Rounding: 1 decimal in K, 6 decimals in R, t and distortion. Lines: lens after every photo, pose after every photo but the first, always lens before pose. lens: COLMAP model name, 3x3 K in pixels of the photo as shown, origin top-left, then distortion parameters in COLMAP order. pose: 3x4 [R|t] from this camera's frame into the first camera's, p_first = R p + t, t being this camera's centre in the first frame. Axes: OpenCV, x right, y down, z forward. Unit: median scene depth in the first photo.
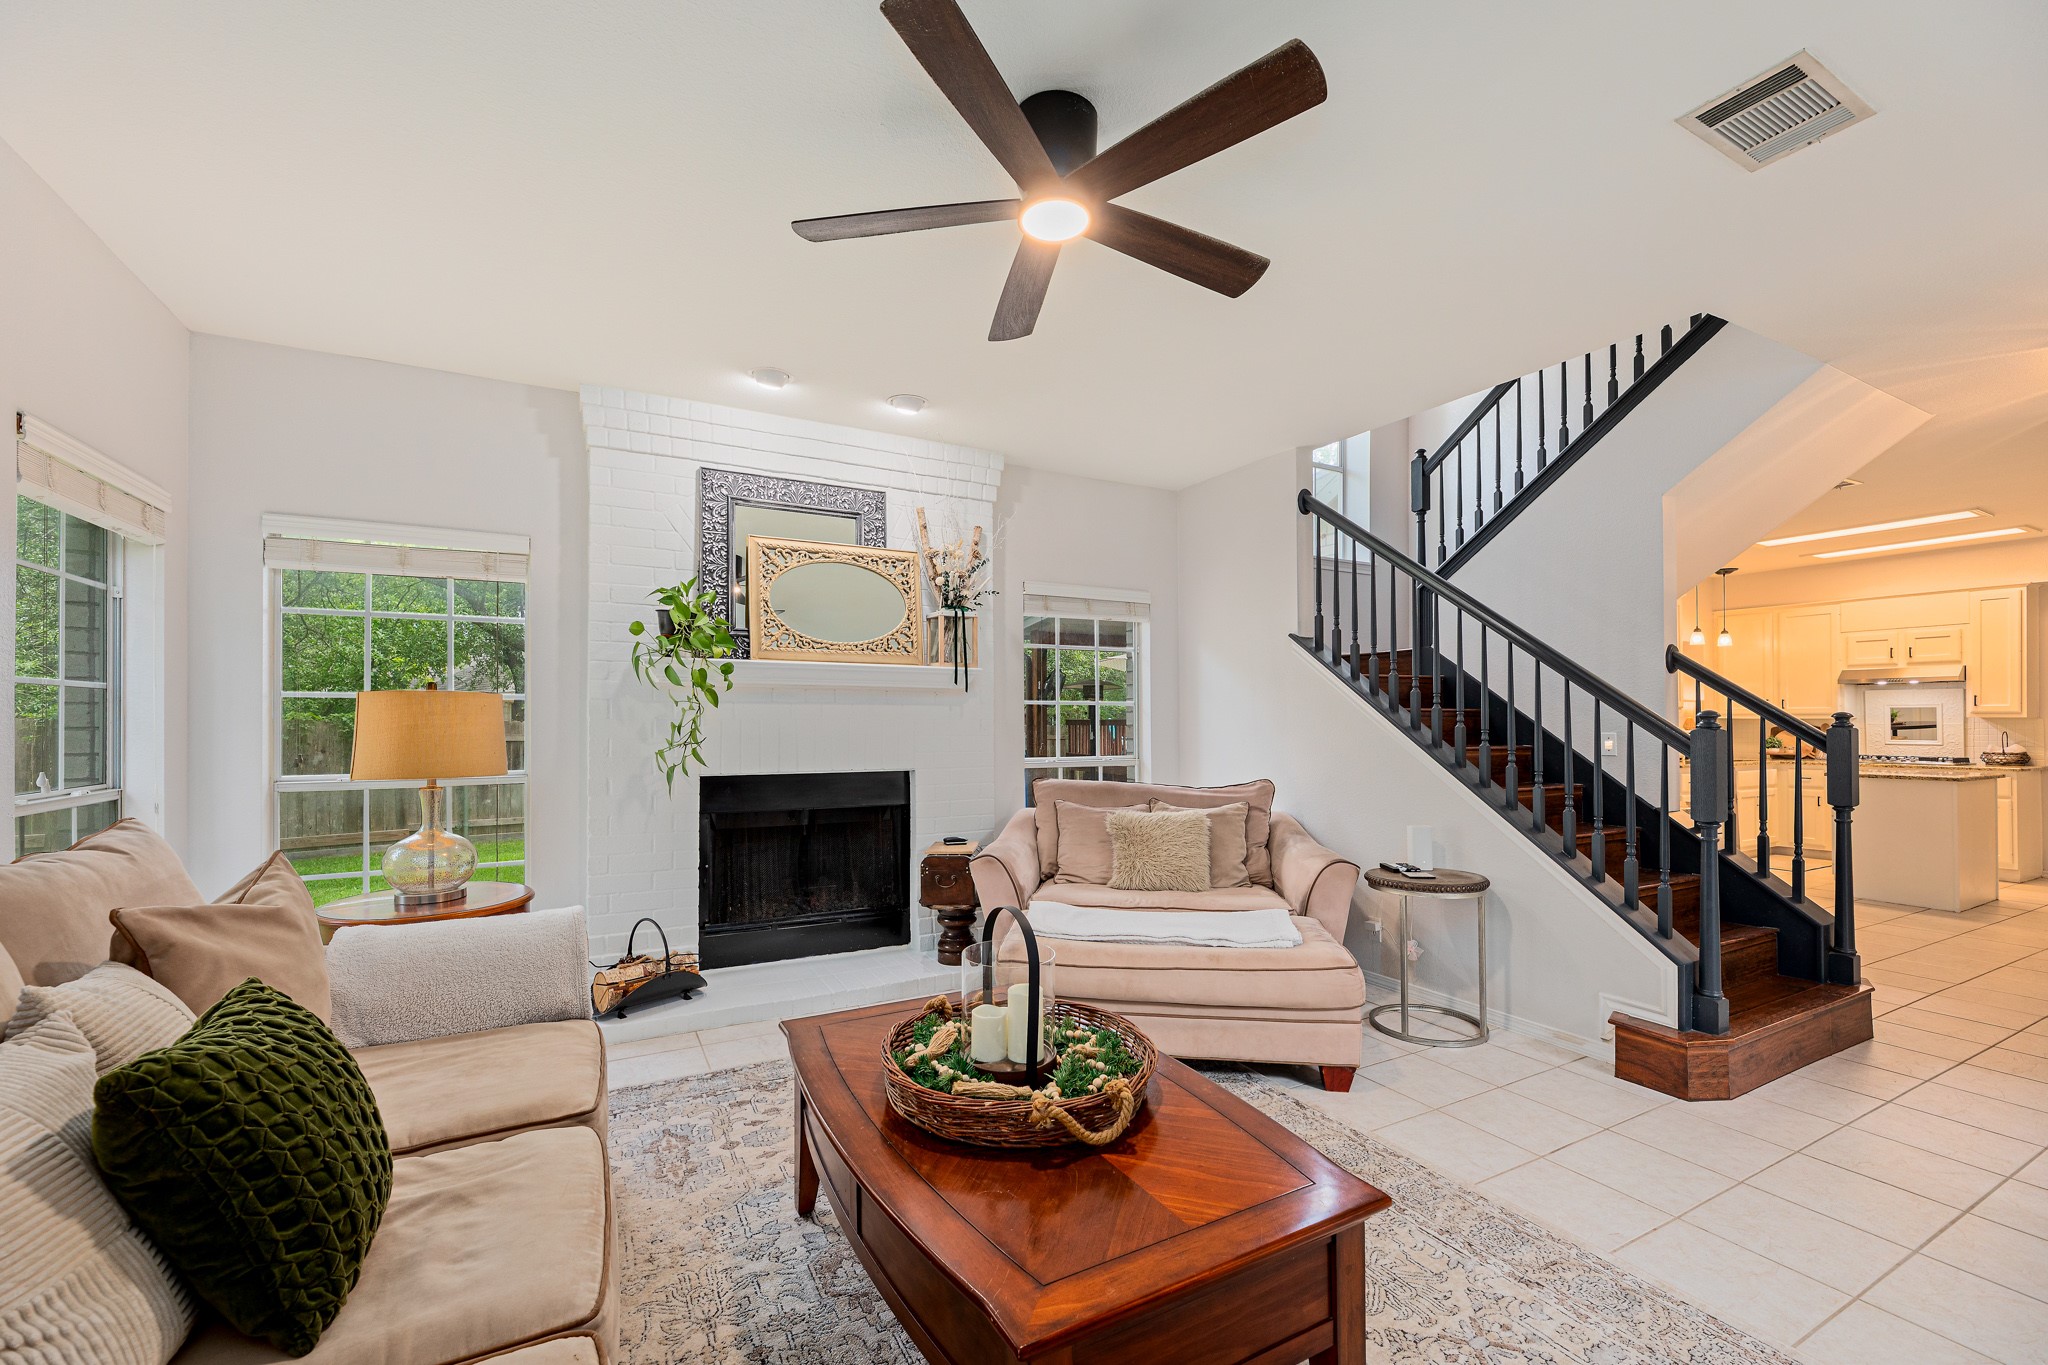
lens RADIAL K [[829.6, 0, 1034.7], [0, 829.6, 701.1], [0, 0, 1]] dist [-0.001112, -0.000222]
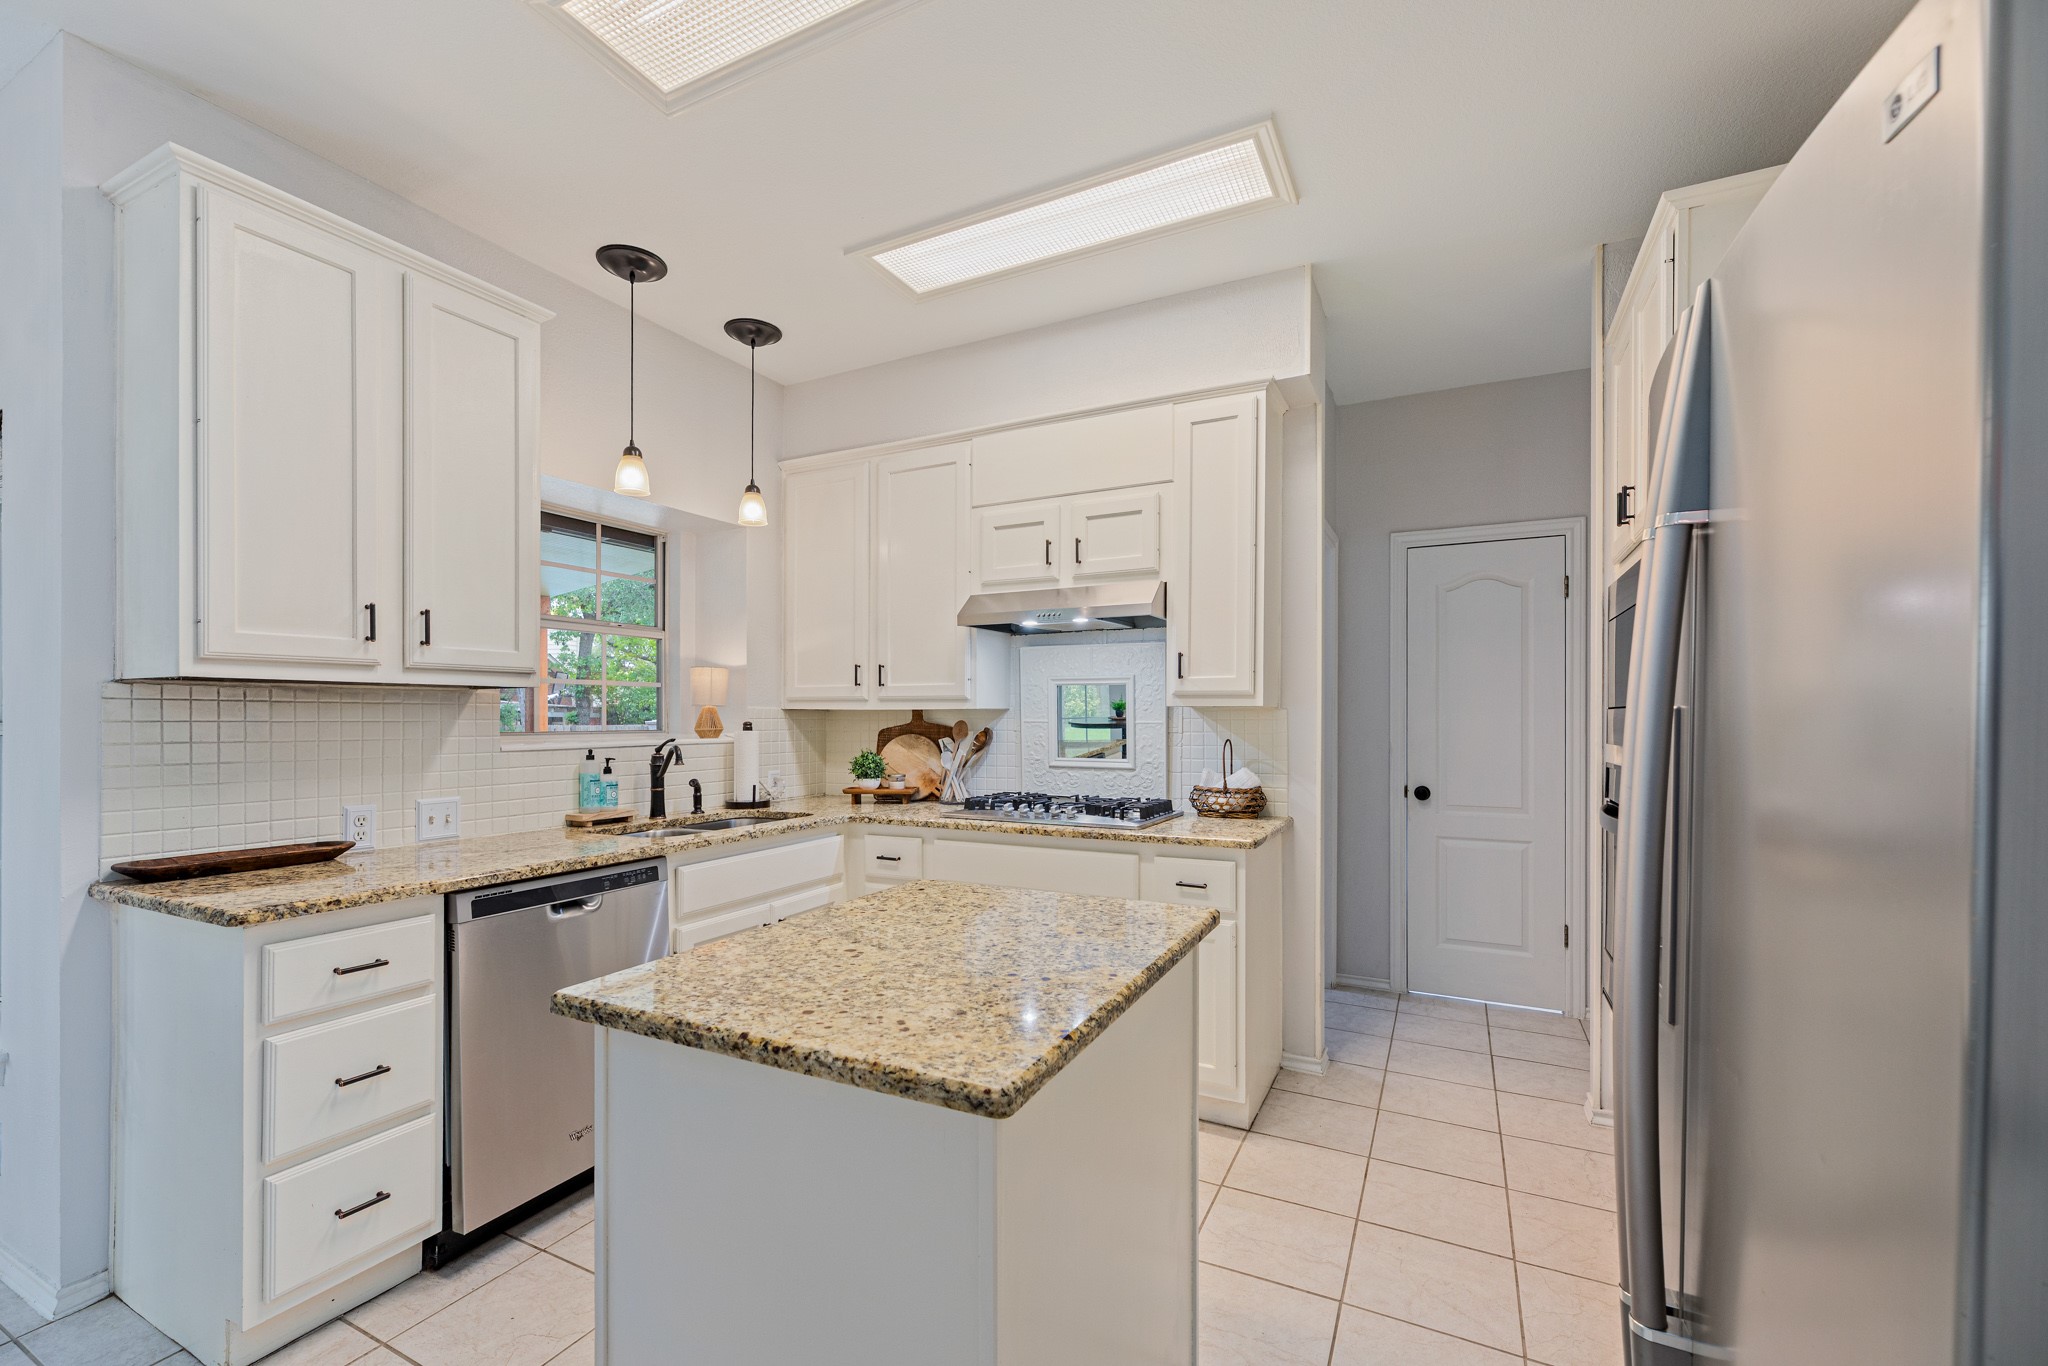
lens RADIAL K [[829.6, 0, 1045.6], [0, 829.6, 723.9], [0, 0, 1]] dist [-0.001112, -0.000222]
pose [[0.821520, -0.006158, 0.570146, 0.832263], [-0.008438, 0.999701, 0.022955, 0.019410], [-0.570117, -0.023669, 0.821222, 0.686850]]
